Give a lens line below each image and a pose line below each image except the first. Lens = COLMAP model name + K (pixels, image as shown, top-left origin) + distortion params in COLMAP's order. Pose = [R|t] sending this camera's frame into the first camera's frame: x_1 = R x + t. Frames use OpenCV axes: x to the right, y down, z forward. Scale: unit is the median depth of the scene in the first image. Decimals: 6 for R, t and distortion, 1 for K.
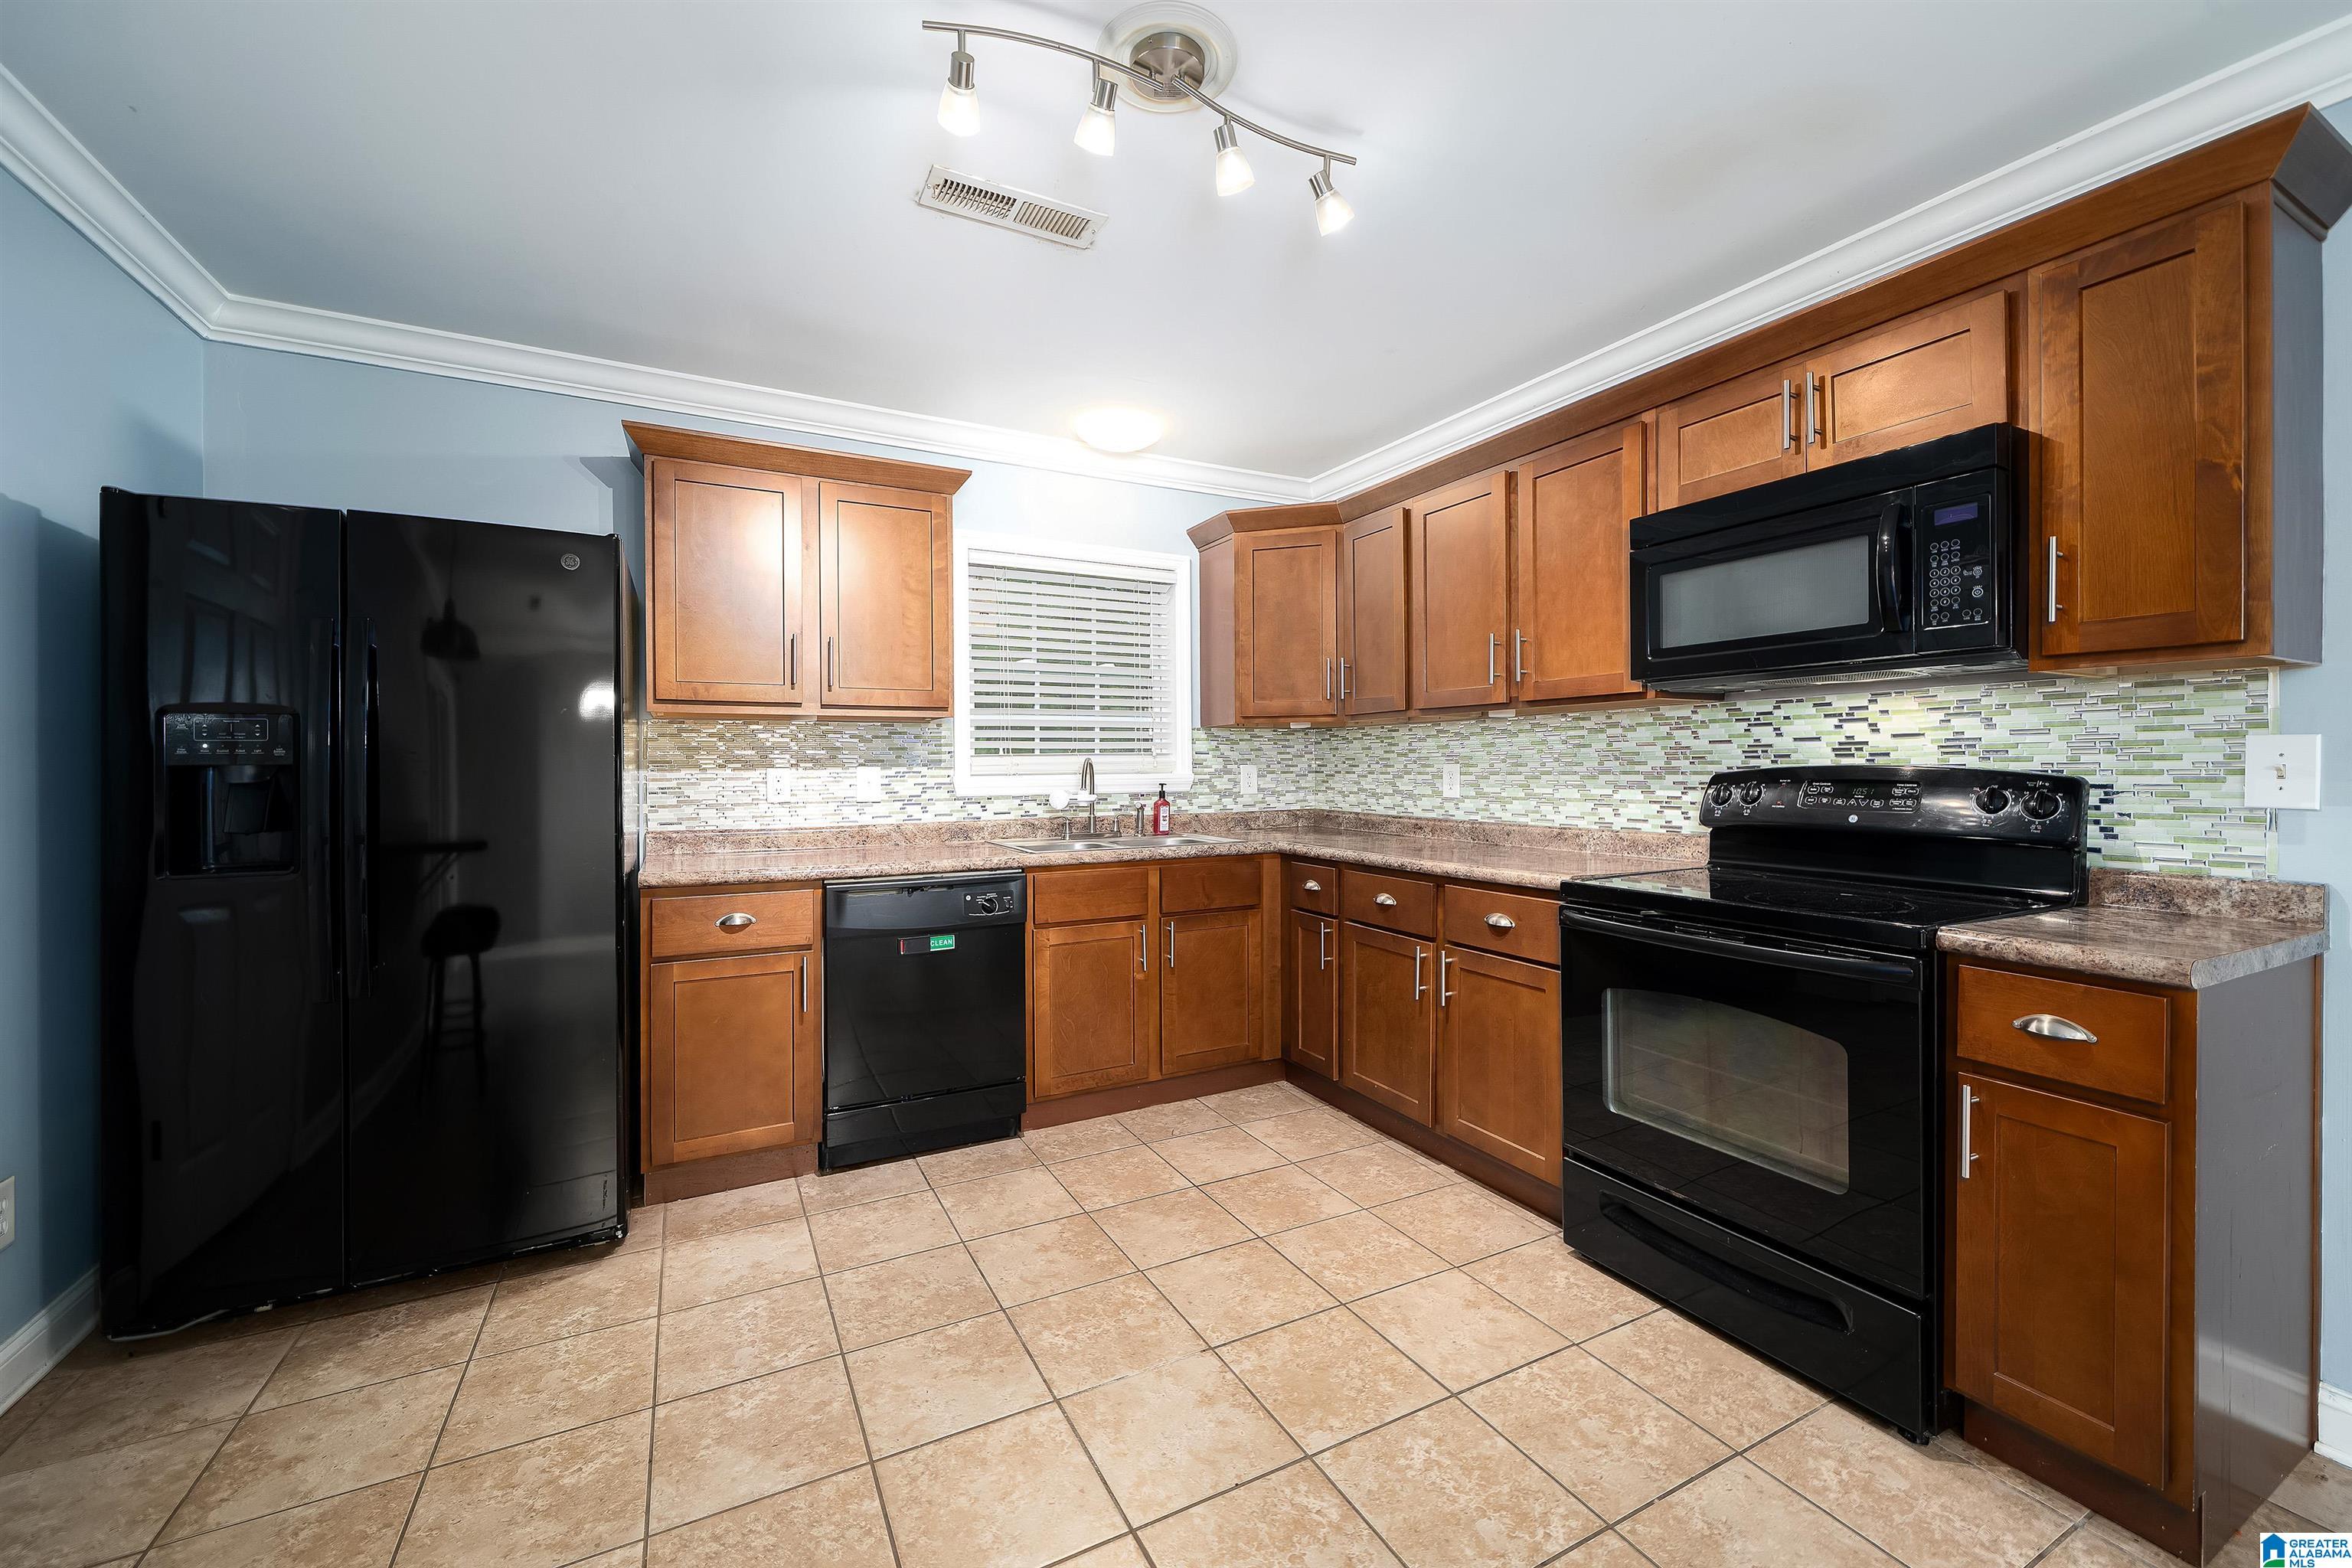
lens RADIAL K [[928.6, 0, 1175.4], [0, 928.6, 772.8], [0, 0, 1]] dist [0.002924, 0.000456]
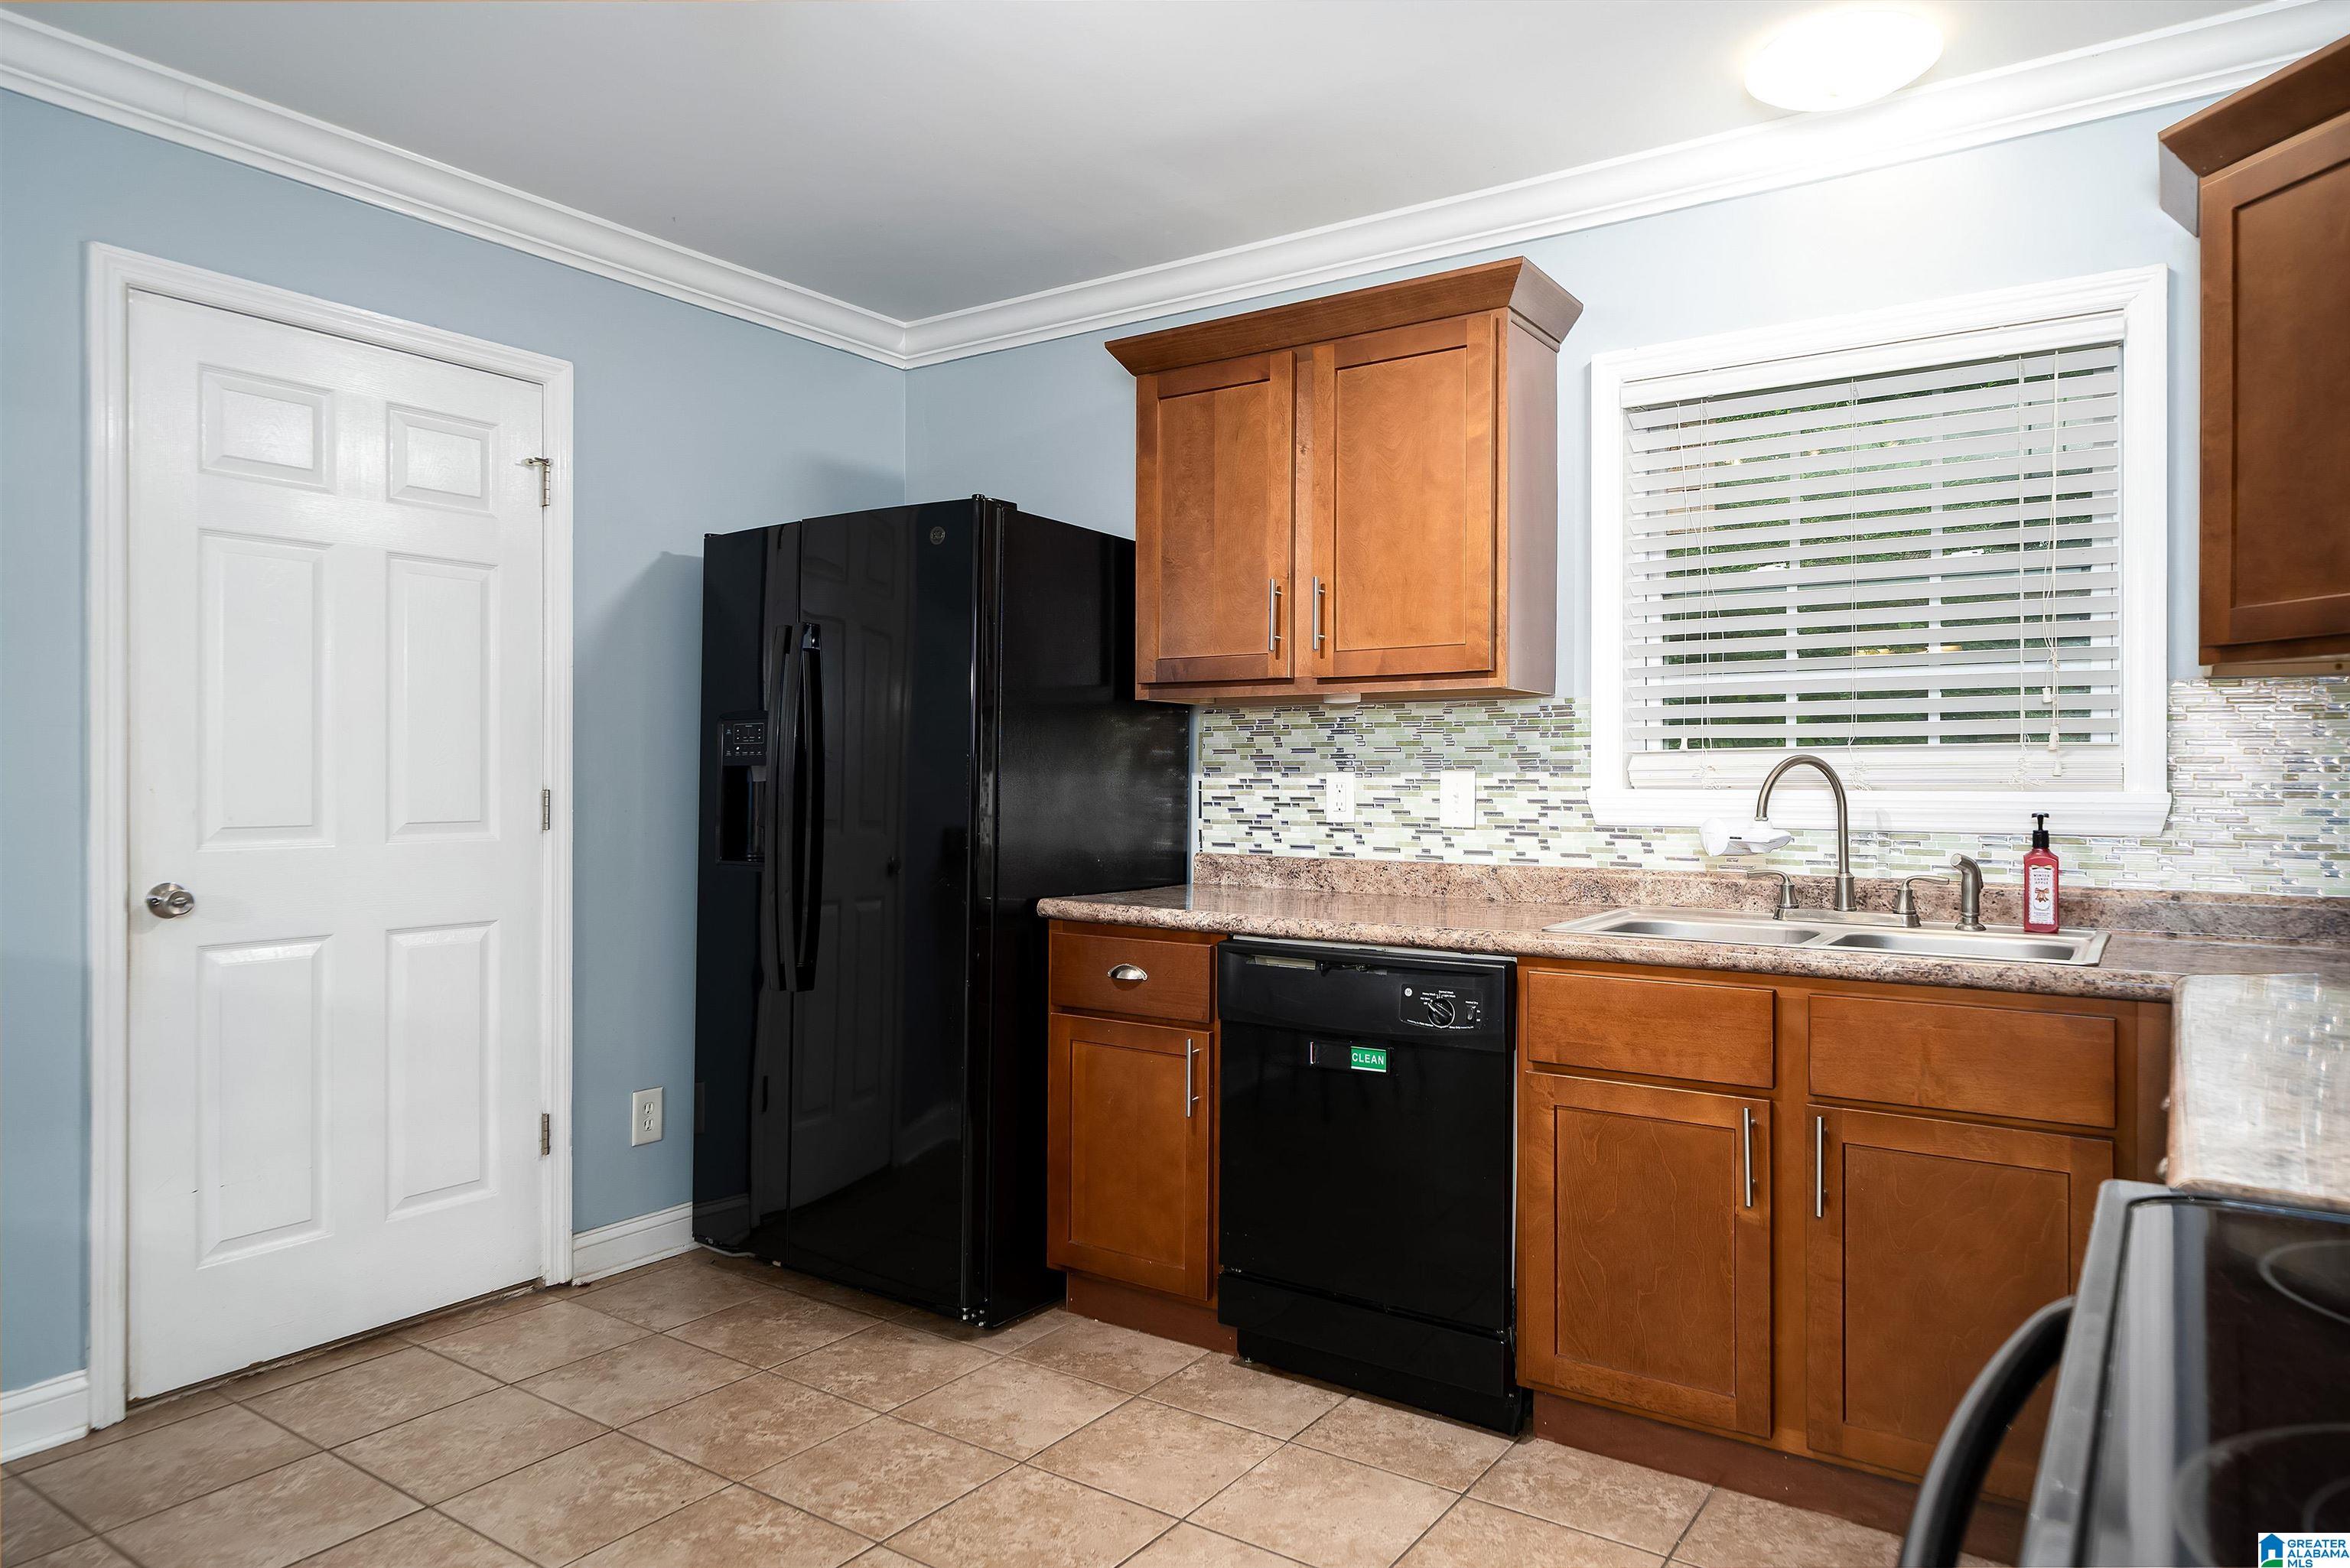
lens RADIAL K [[1472.2, 0, 1173.3], [0, 1472.2, 775.6], [0, 0, 1]] dist [0.009252, 0.001801]
pose [[0.464469, 0.009431, -0.885539, 0.517540], [-0.010674, 0.999930, 0.005050, -0.007142], [0.885525, 0.007107, 0.464537, 0.411110]]
